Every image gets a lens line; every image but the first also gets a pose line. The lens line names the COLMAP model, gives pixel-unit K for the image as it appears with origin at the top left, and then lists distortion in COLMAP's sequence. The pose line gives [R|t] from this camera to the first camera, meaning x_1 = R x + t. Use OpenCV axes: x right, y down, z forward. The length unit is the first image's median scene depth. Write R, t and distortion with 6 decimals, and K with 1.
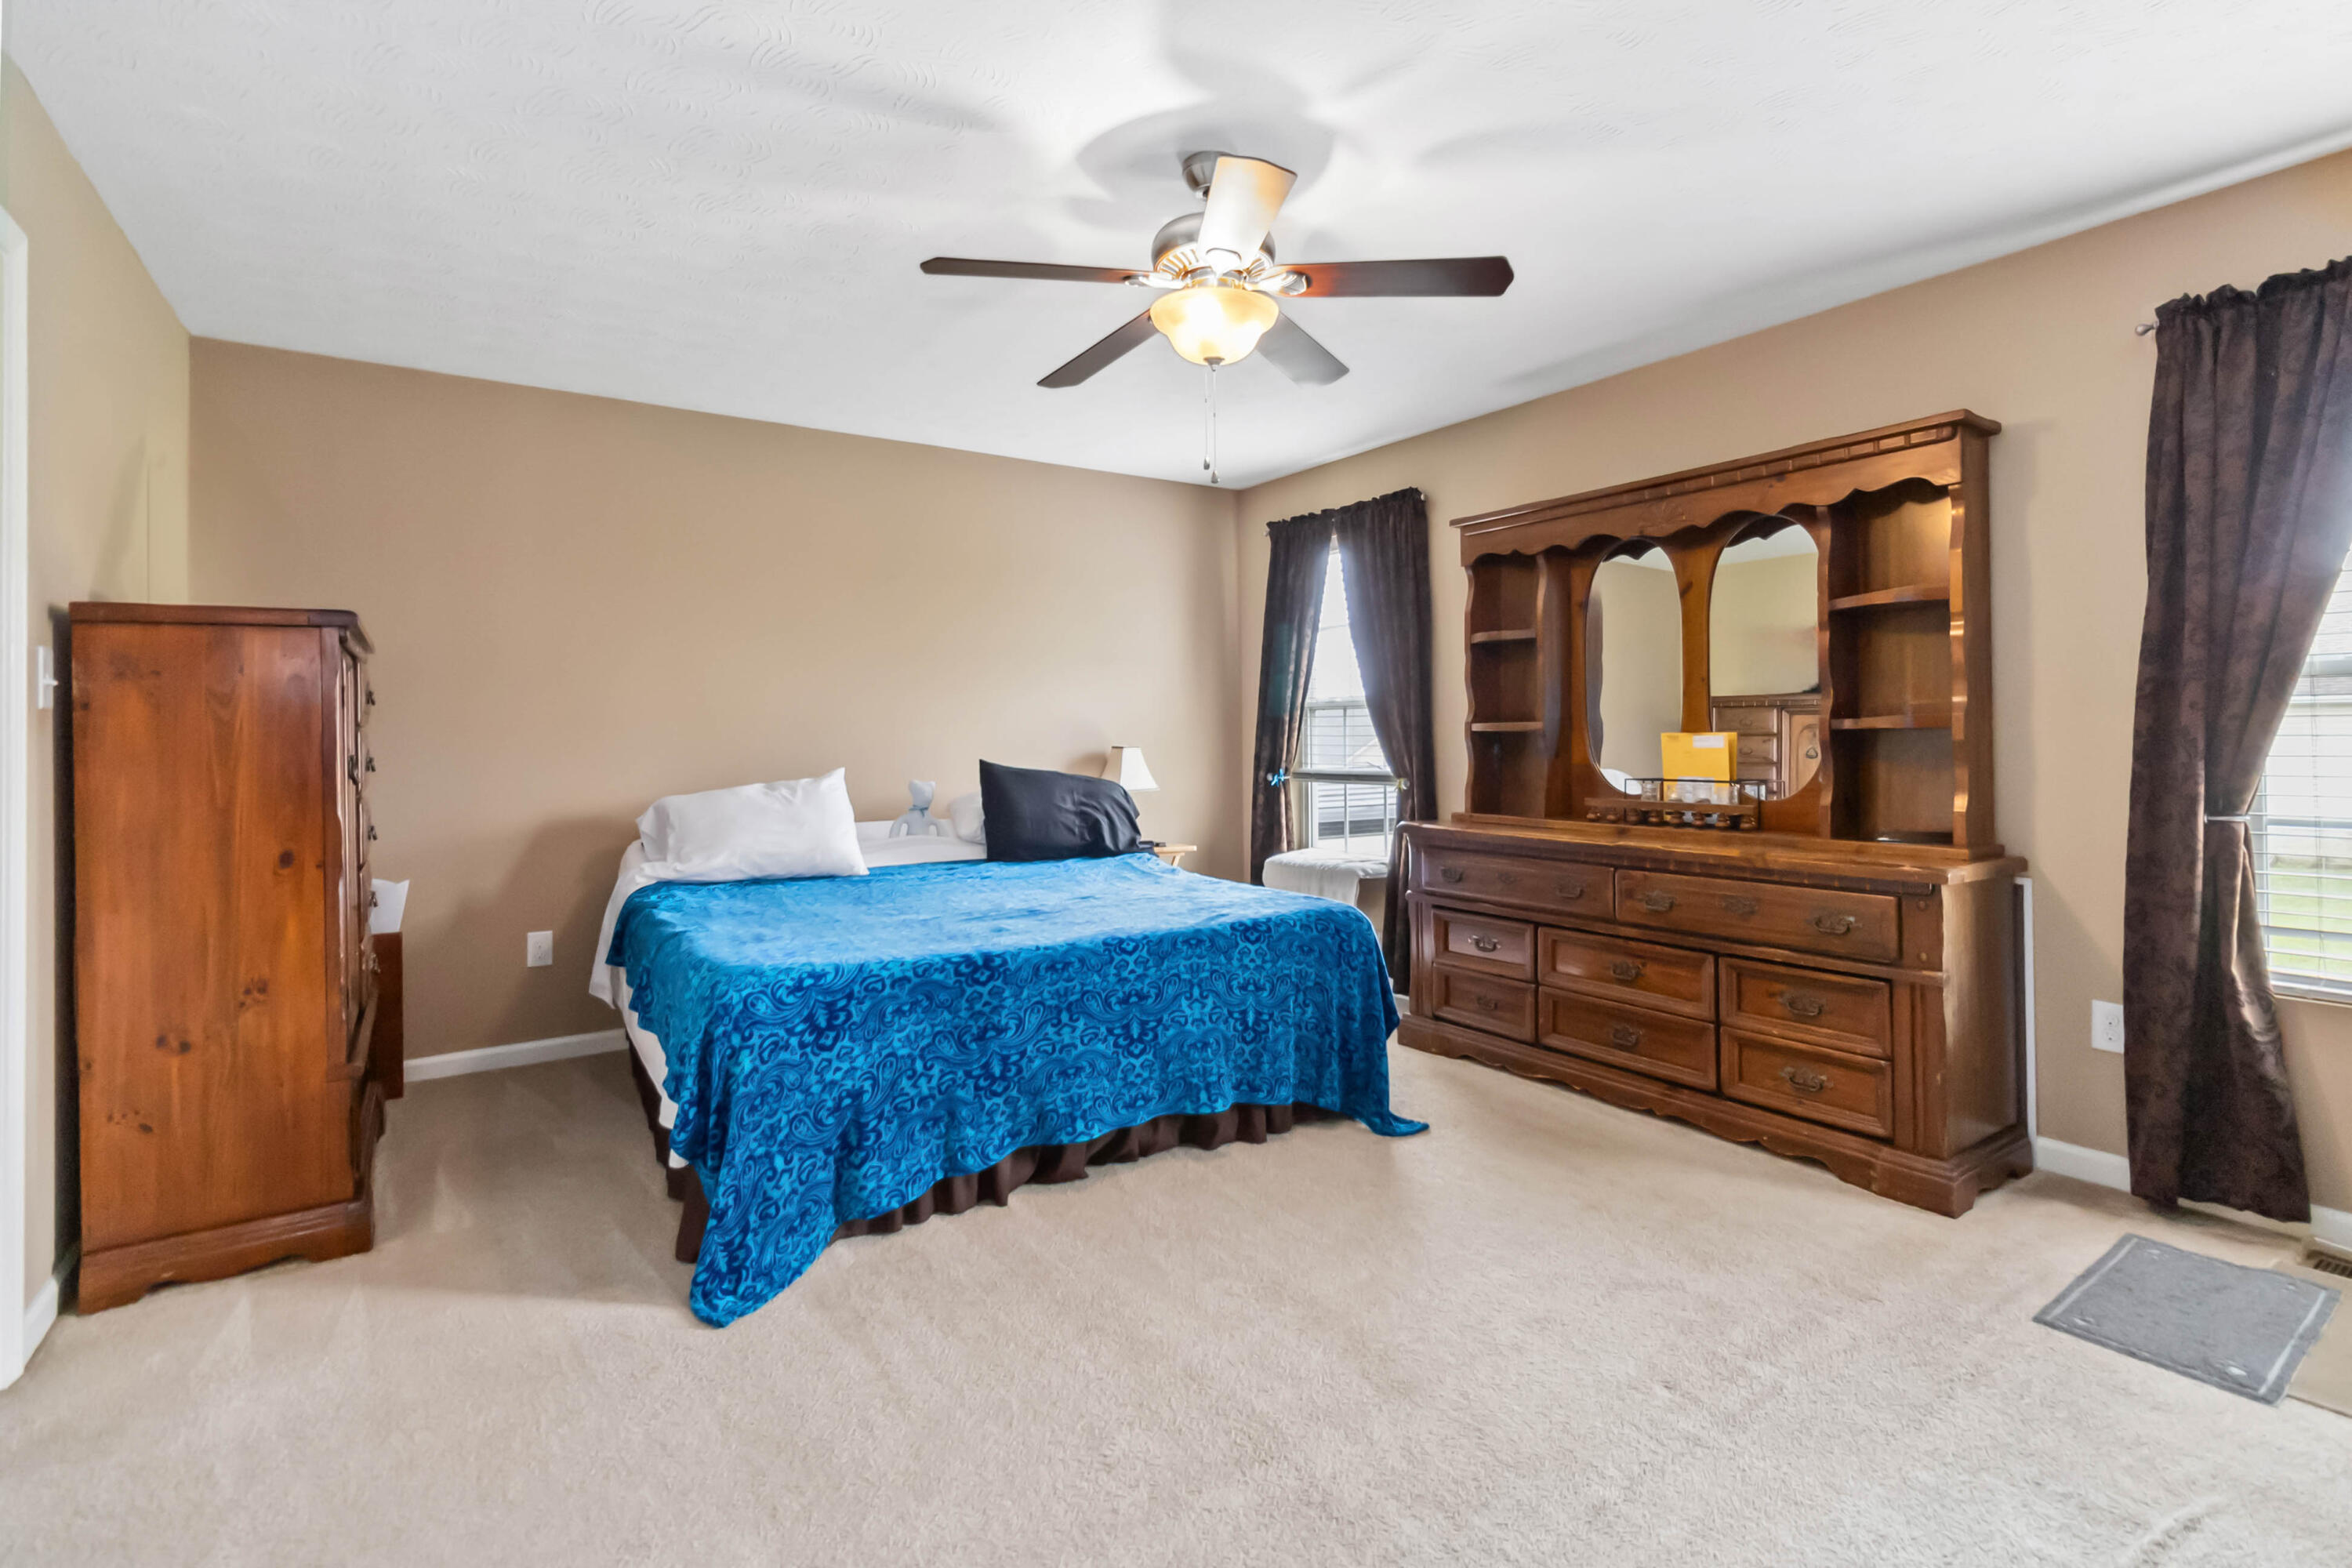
lens RADIAL K [[1094.2, 0, 1207.7], [0, 1094.2, 742.3], [0, 0, 1]] dist [0.001275, 0.000675]
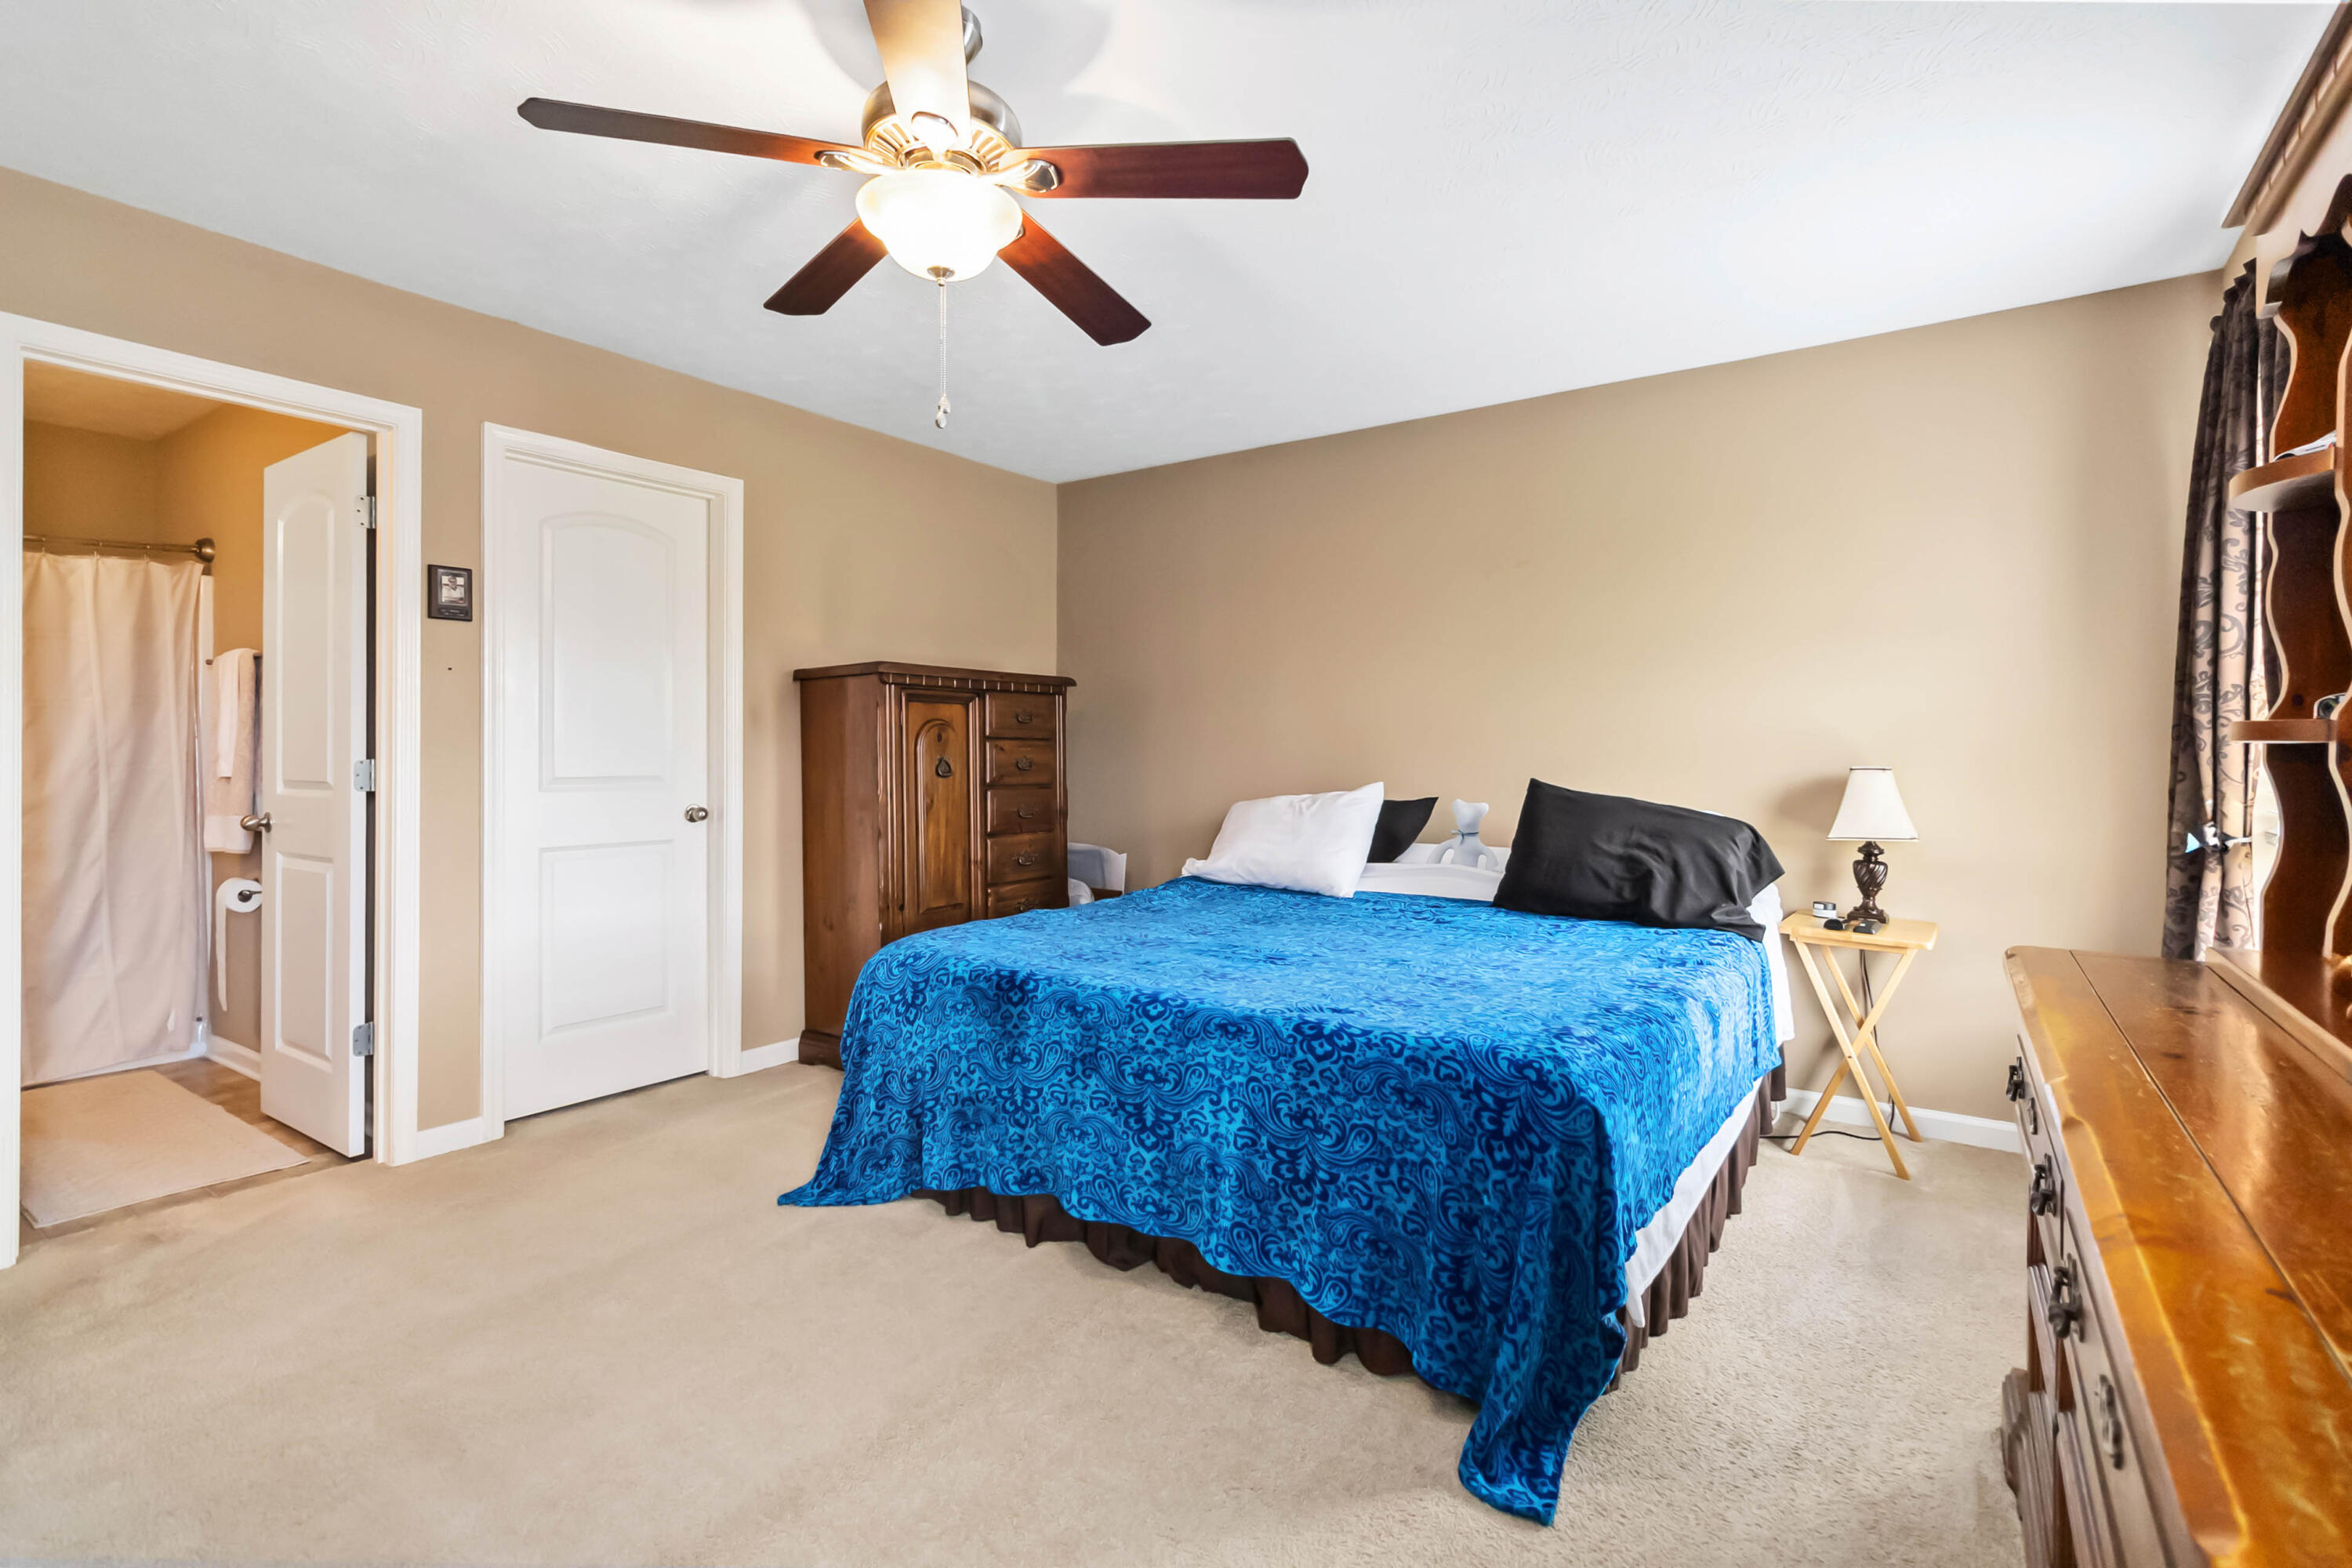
lens RADIAL K [[1094.2, 0, 1181.5], [0, 1094.2, 768.0], [0, 0, 1]] dist [0.001275, 0.000675]
pose [[0.343982, 0.020458, -0.938753, 0.685777], [-0.011155, 0.999781, 0.017701, -0.004407], [0.938910, 0.004383, 0.344135, 0.748540]]
